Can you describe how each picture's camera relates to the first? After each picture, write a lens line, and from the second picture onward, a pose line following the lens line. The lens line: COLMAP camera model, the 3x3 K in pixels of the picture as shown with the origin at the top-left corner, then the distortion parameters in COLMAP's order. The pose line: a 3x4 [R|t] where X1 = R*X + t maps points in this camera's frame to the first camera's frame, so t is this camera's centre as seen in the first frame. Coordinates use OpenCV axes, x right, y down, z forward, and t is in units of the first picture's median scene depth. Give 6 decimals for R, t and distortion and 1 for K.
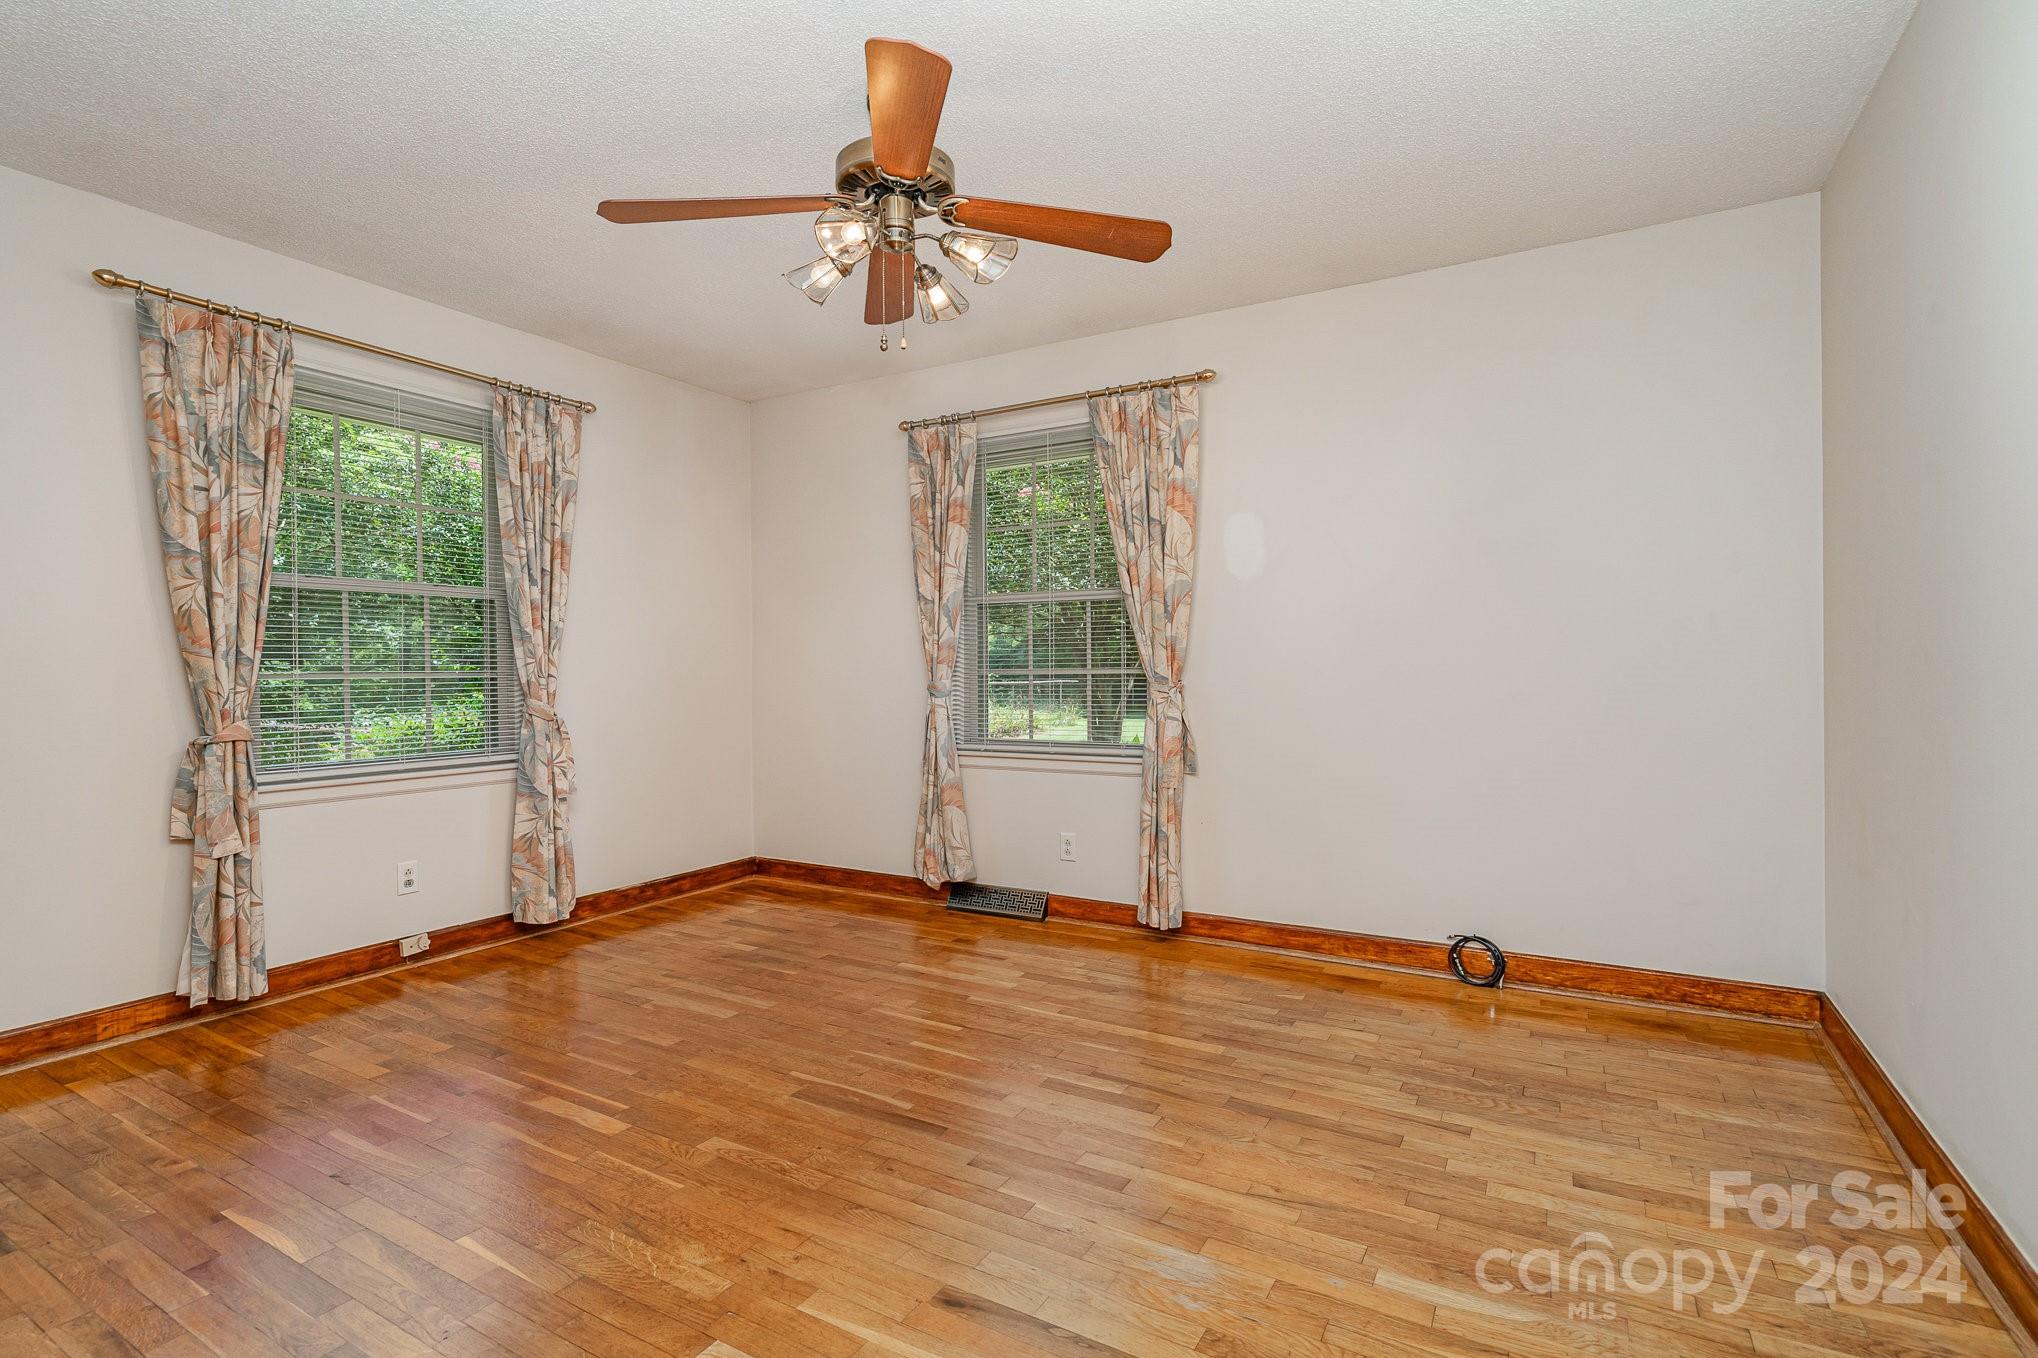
lens RADIAL K [[928.2, 0, 1023.0], [0, 928.2, 672.6], [0, 0, 1]] dist [-0.004735, -0.000636]
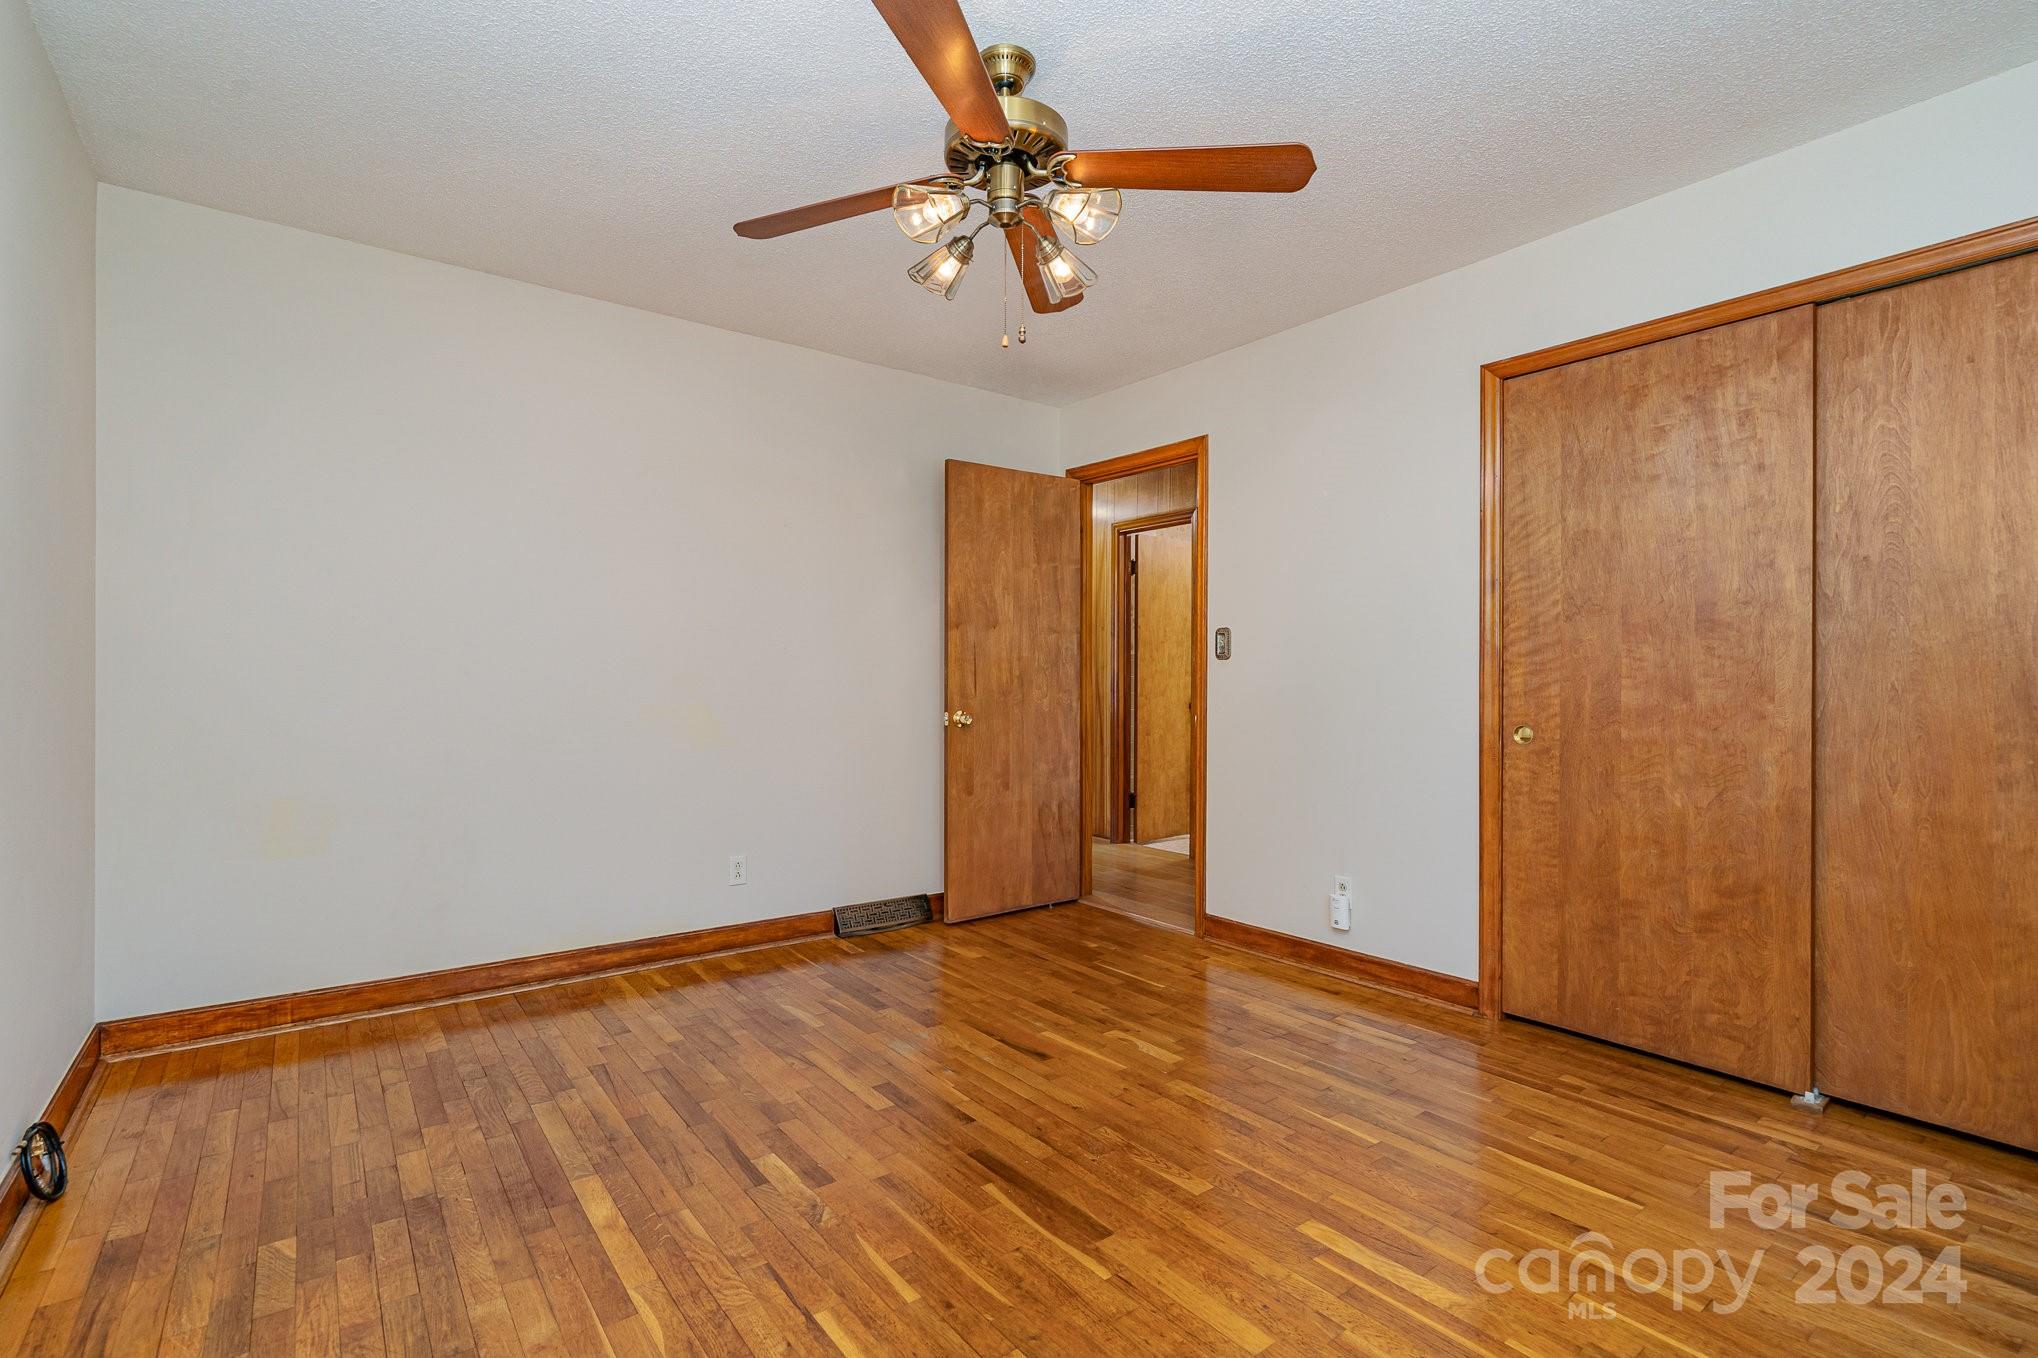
lens RADIAL K [[928.2, 0, 1021.1], [0, 928.2, 680.9], [0, 0, 1]] dist [-0.004735, -0.000636]
pose [[-0.918188, 0.004649, 0.396118, -0.494956], [0.005490, 0.999984, 0.000989, -0.018671], [-0.396108, 0.003083, -0.918199, 1.759204]]
